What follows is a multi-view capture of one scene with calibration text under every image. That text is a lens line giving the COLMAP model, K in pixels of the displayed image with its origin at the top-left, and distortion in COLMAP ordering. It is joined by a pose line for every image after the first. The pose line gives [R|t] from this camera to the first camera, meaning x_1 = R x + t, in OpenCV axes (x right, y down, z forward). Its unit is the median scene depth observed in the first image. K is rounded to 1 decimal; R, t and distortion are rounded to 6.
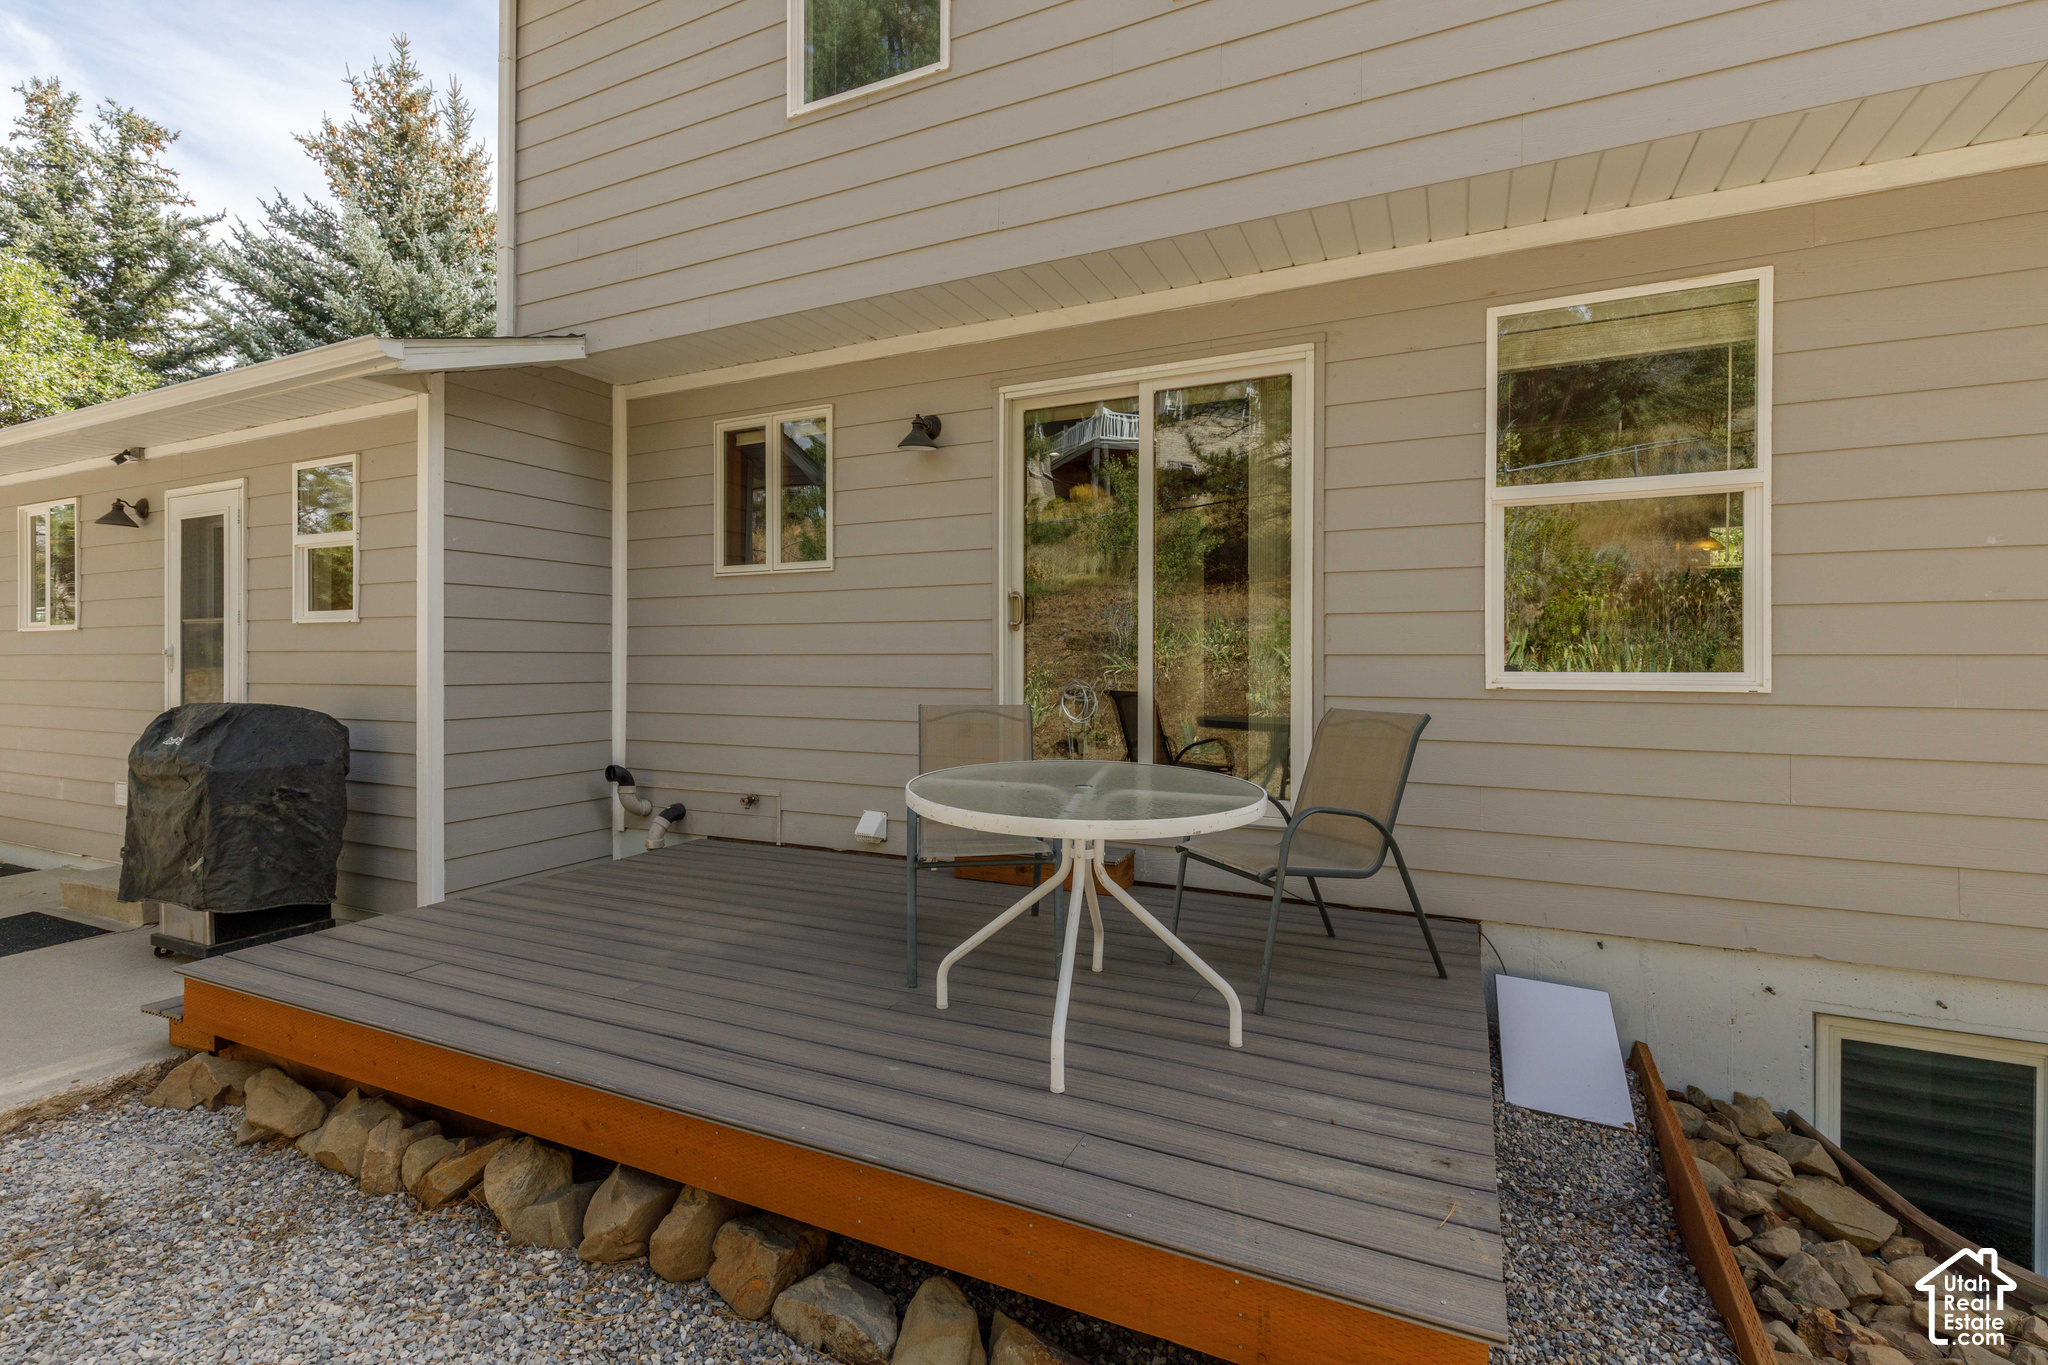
lens RADIAL K [[936.4, 0, 1010.1], [0, 936.4, 663.5], [0, 0, 1]] dist [0.007026, 0.002153]
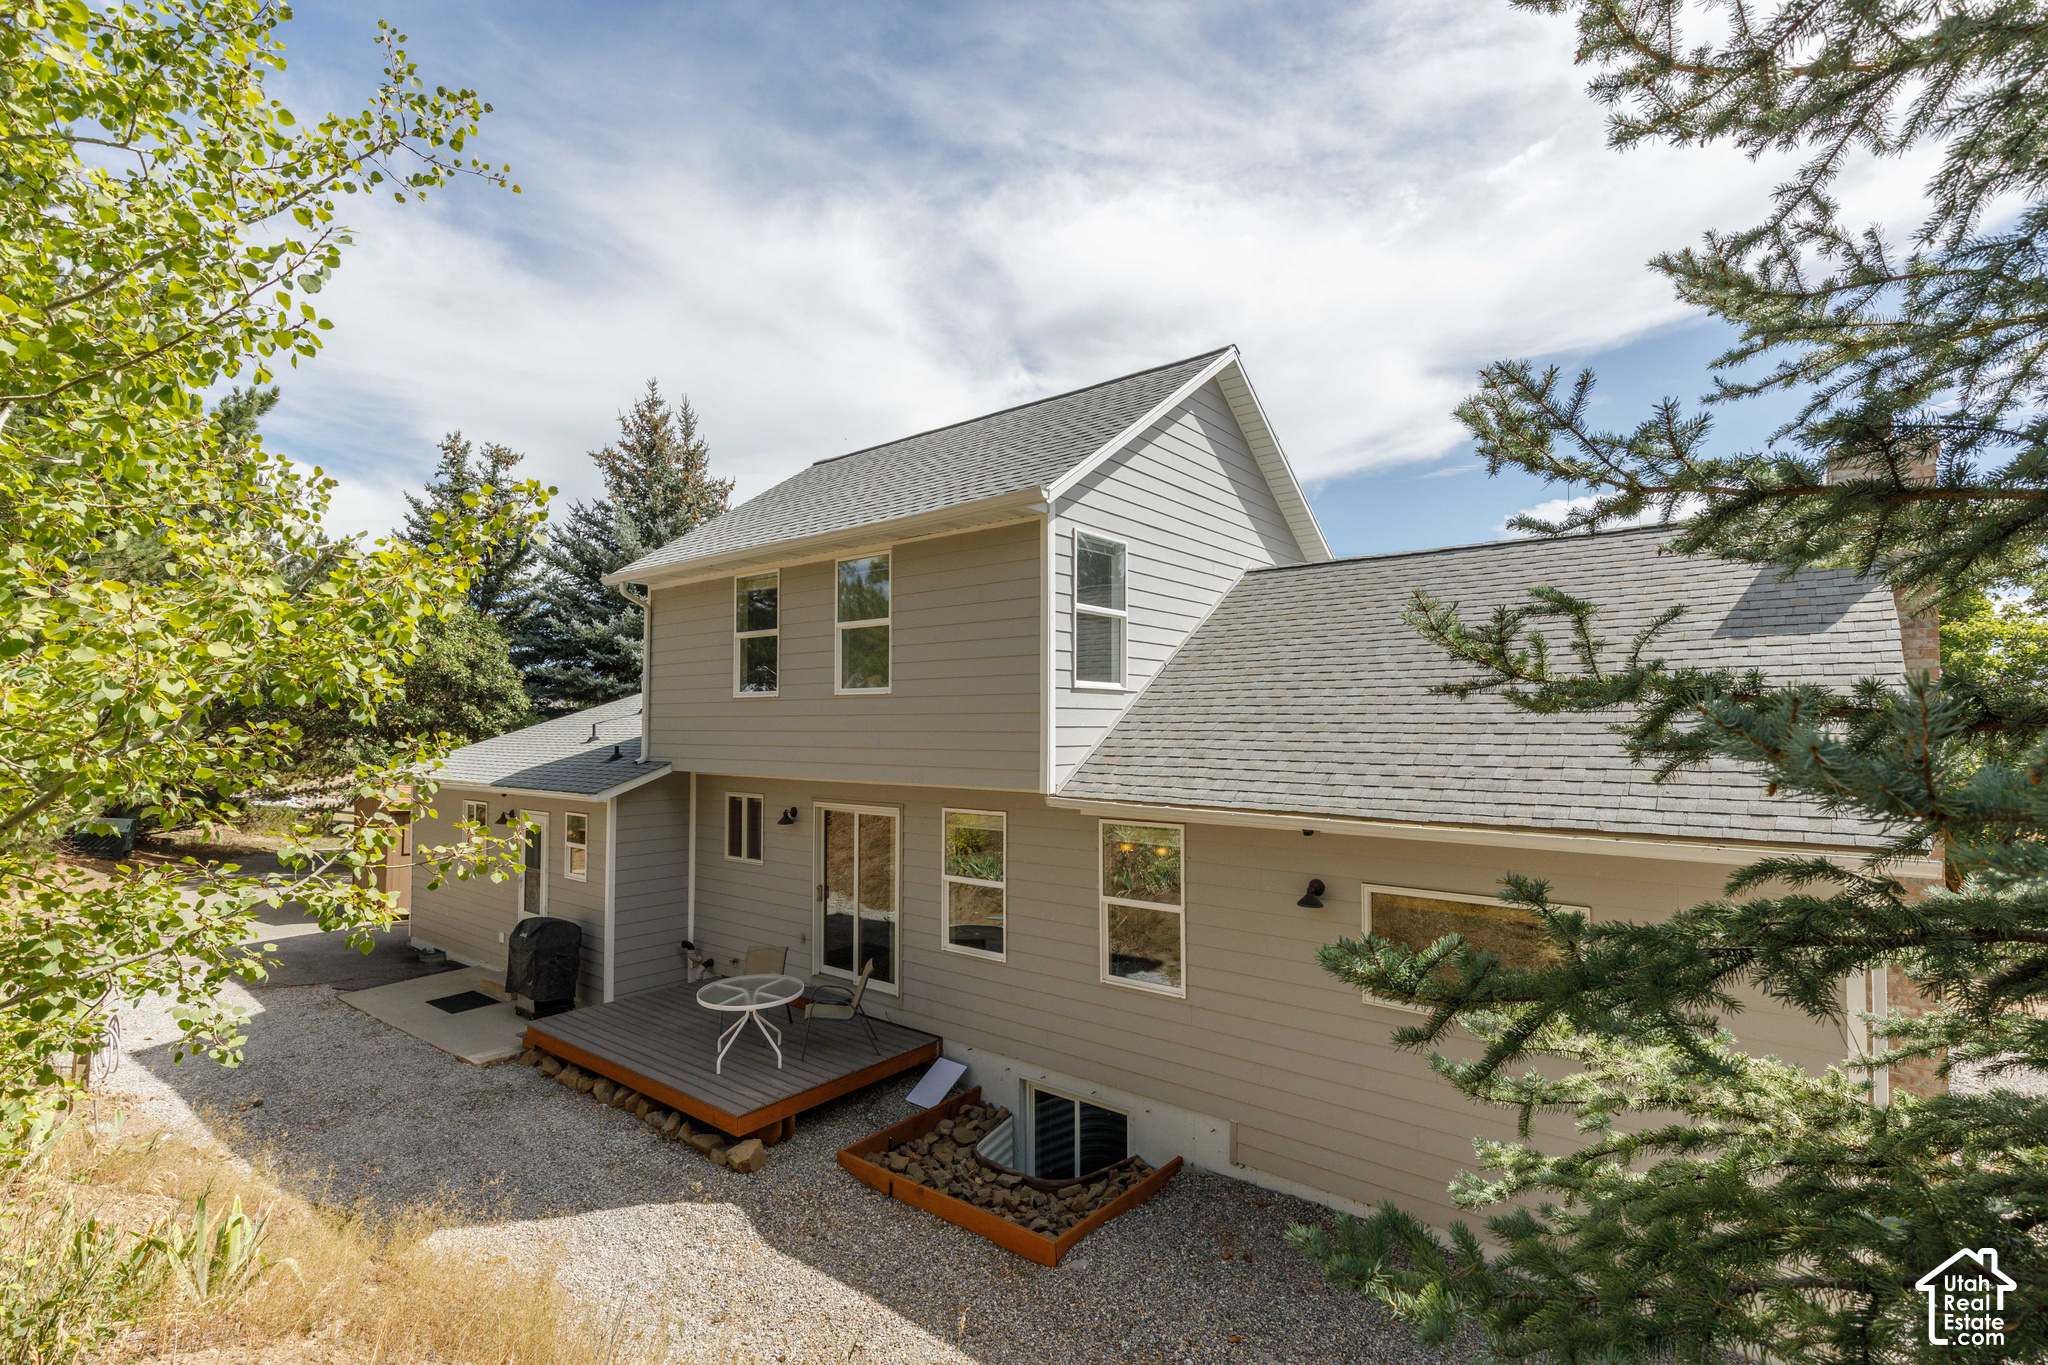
lens RADIAL K [[936.4, 0, 1032.9], [0, 936.4, 710.8], [0, 0, 1]] dist [0.007026, 0.002153]
pose [[0.976157, -0.005667, -0.216991, 1.049909], [0.001649, 0.999824, -0.018694, -0.472636], [0.217058, 0.017890, 0.975995, -1.232201]]
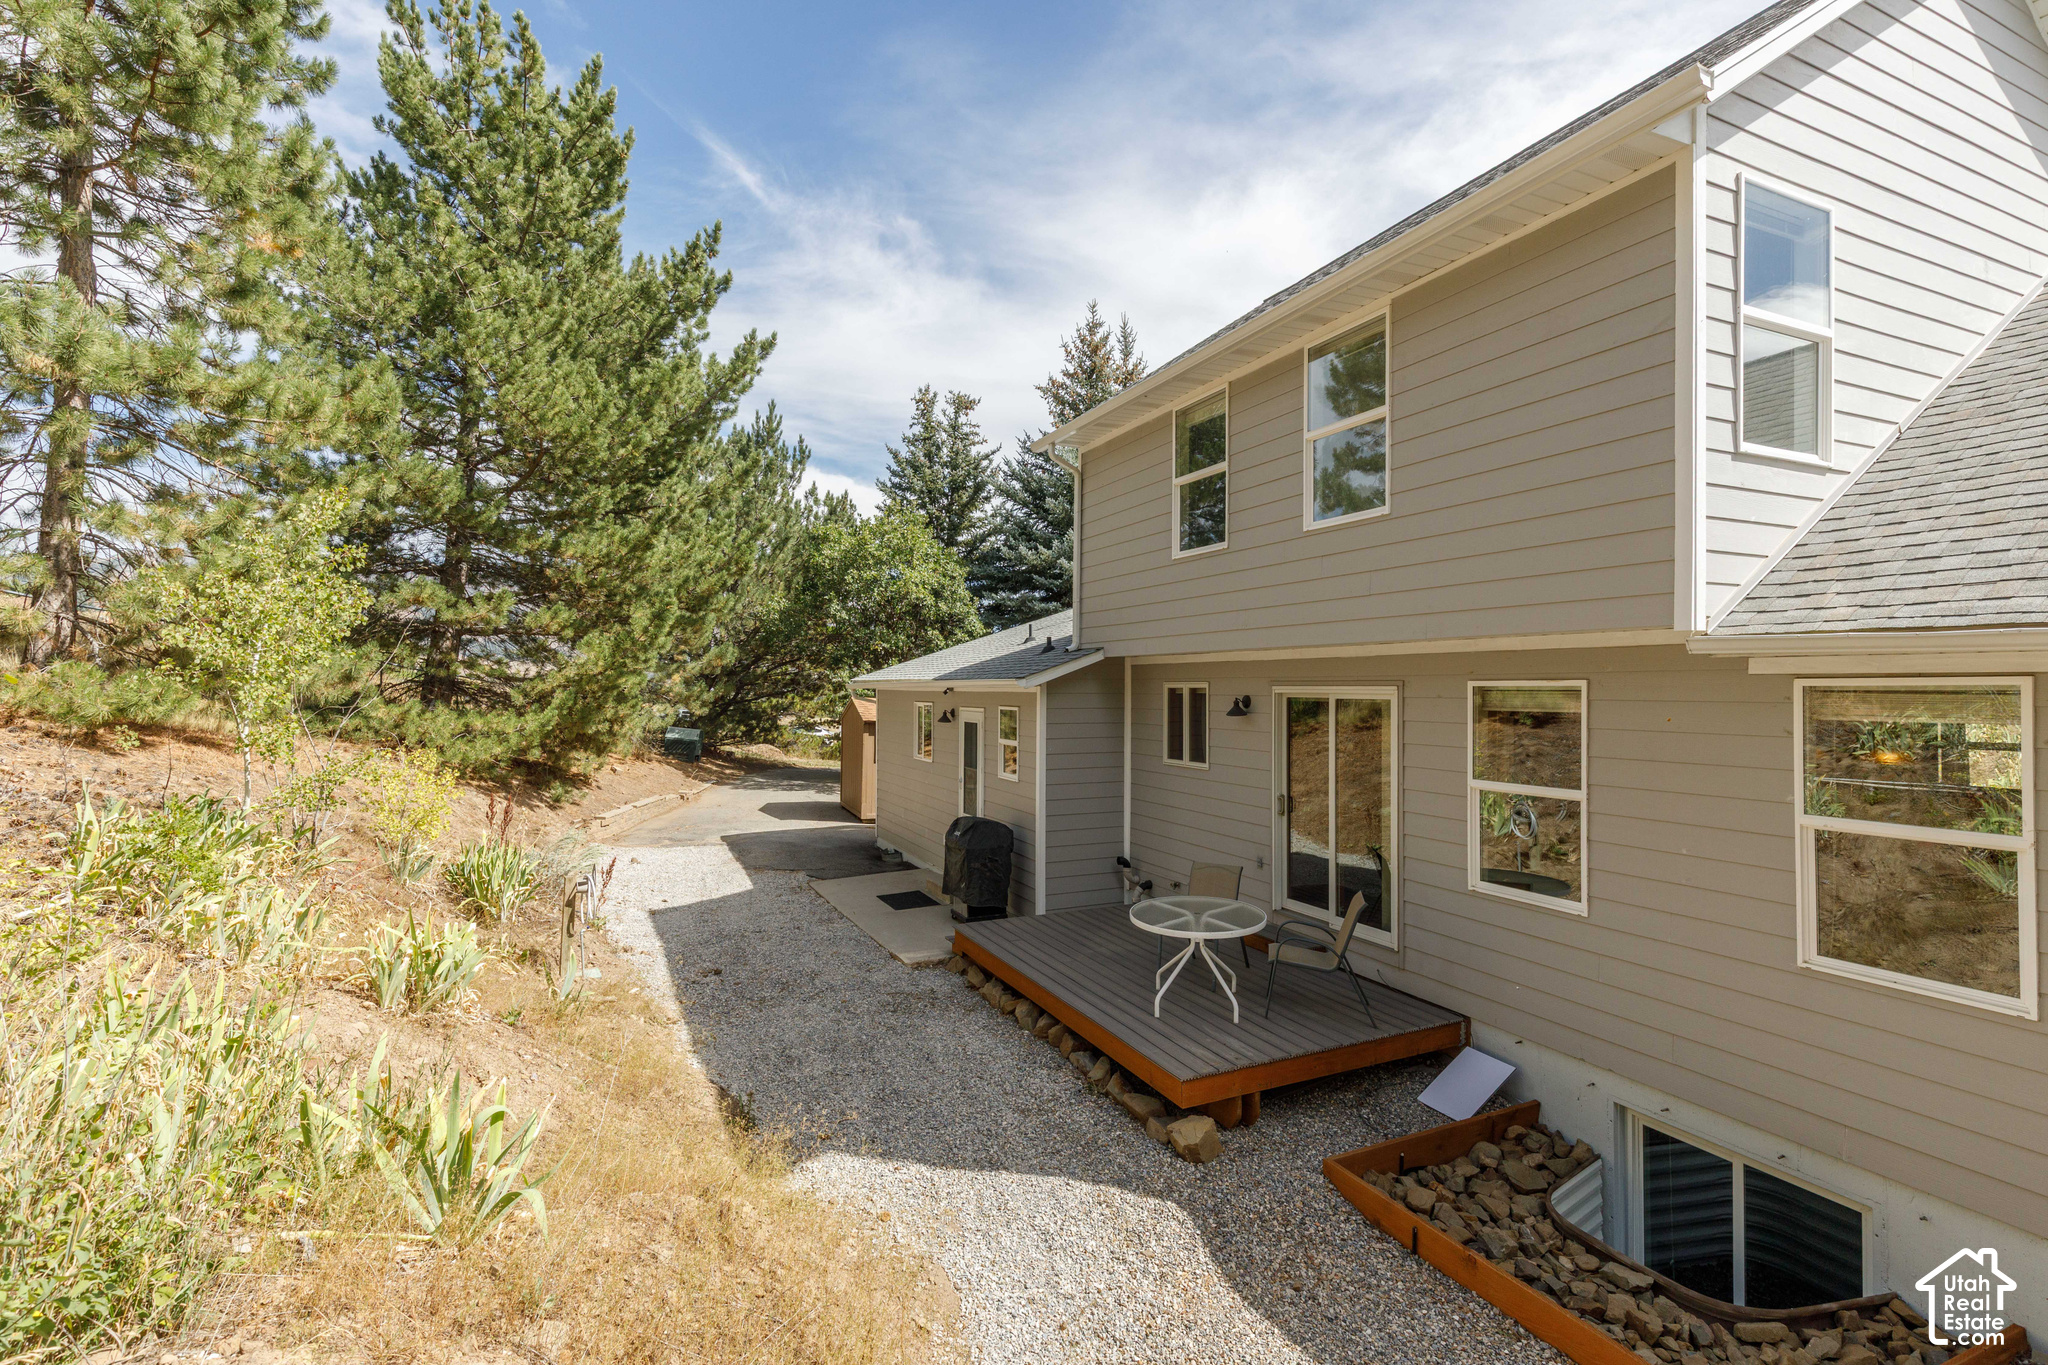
lens RADIAL K [[936.4, 0, 1023.9], [0, 936.4, 677.9], [0, 0, 1]] dist [0.007026, 0.002153]
pose [[0.772700, -0.006895, -0.634734, 0.780771], [0.001974, 0.999962, -0.008459, -0.289825], [0.634768, 0.005283, 0.772685, -0.763460]]
